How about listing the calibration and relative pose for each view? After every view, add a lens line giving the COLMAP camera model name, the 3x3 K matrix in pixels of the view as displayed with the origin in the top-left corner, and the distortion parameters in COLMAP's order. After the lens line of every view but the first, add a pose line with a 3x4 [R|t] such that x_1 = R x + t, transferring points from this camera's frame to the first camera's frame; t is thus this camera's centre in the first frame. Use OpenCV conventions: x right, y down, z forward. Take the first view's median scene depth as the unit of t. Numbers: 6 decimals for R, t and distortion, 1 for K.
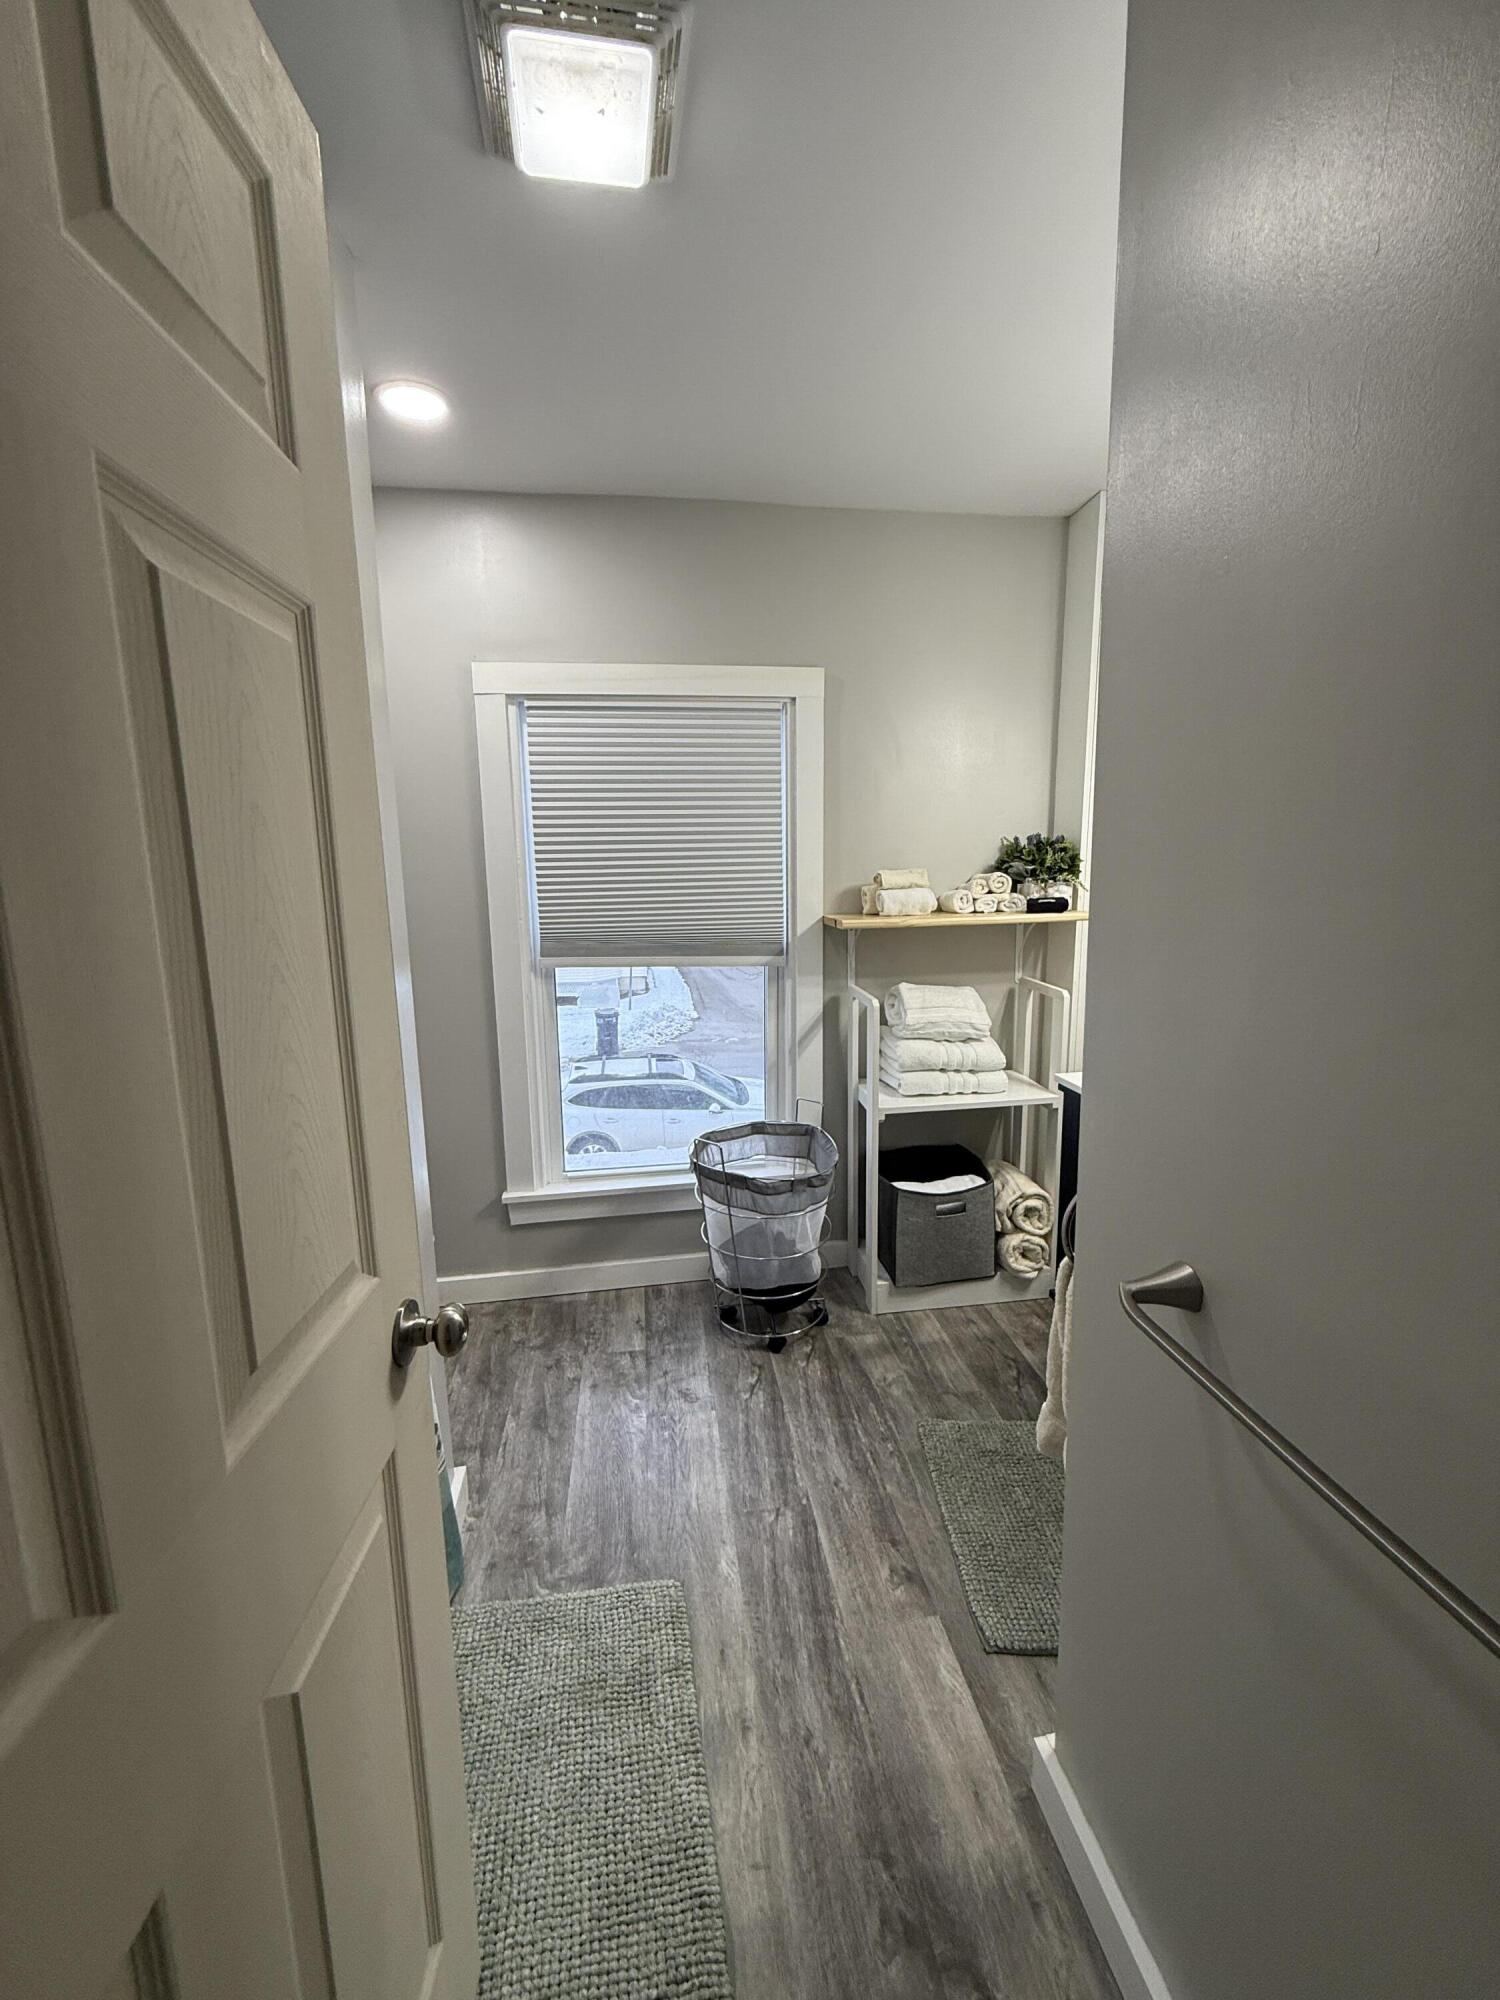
lens RADIAL K [[791.8, 0, 751.9], [0, 791.8, 1001.4], [0, 0, 1]] dist [-0.001085, 0.000234]
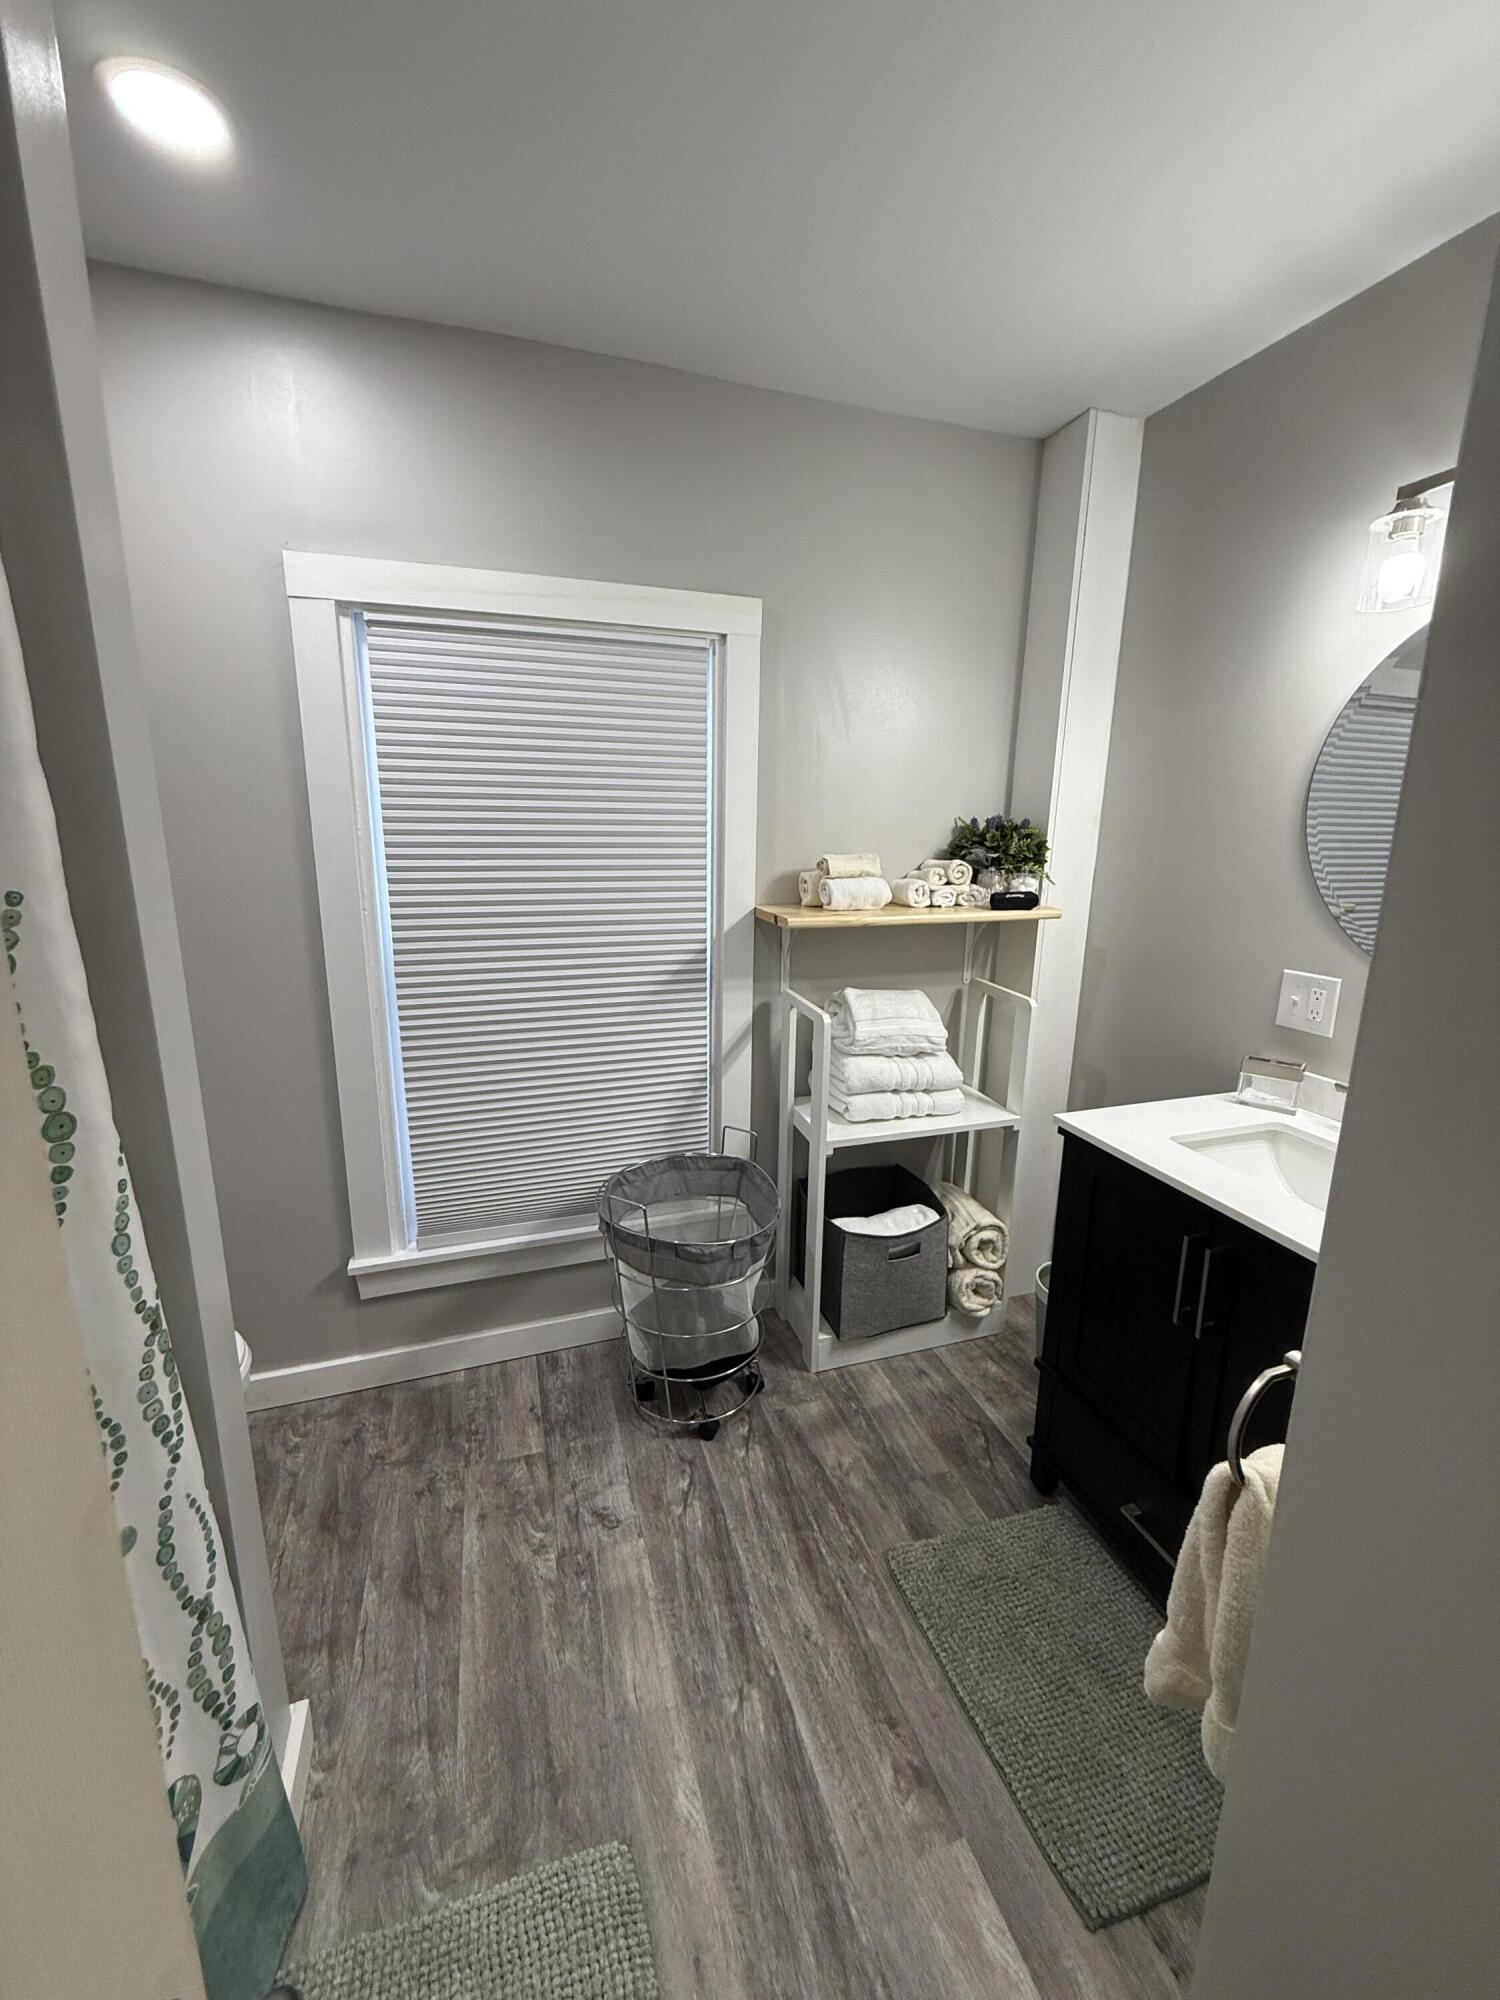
lens RADIAL K [[791.8, 0, 749.0], [0, 791.8, 997.6], [0, 0, 1]] dist [-0.001085, 0.000234]
pose [[0.984393, -0.008992, 0.175753, -0.066220], [-0.000703, 0.998485, 0.055024, -0.063077], [-0.175981, -0.054289, 0.982895, 0.194218]]
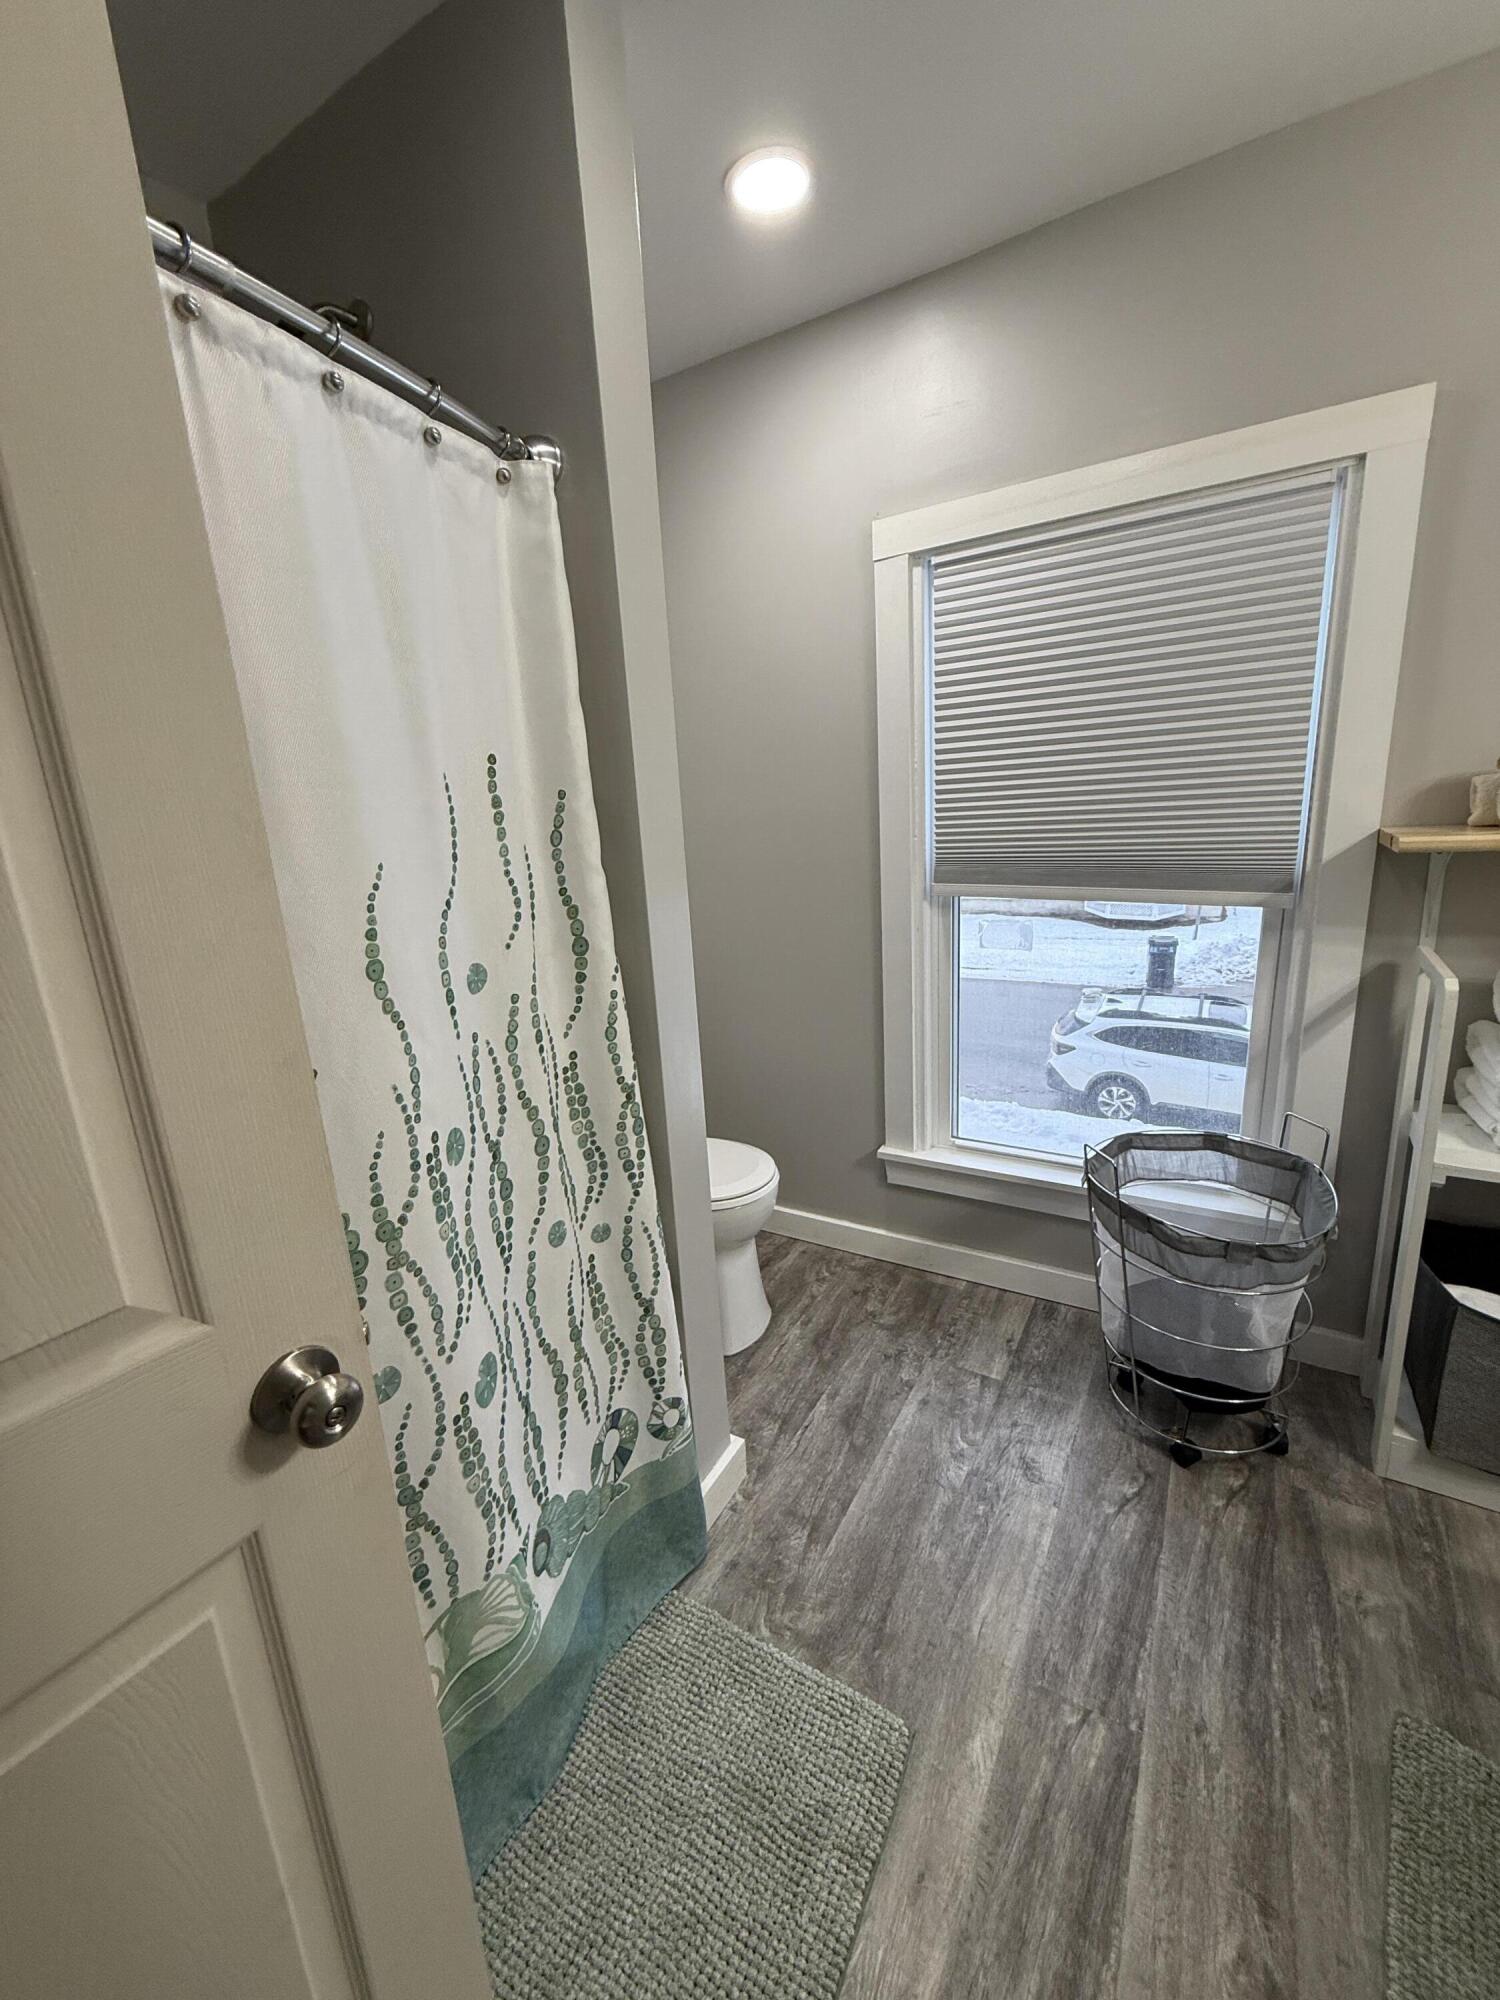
lens RADIAL K [[791.8, 0, 754.6], [0, 791.8, 996.7], [0, 0, 1]] dist [-0.001085, 0.000234]
pose [[0.778218, 0.121745, -0.616080, 0.113538], [-0.059786, 0.990936, 0.120301, -0.026918], [0.625142, -0.056788, 0.778443, 0.235886]]
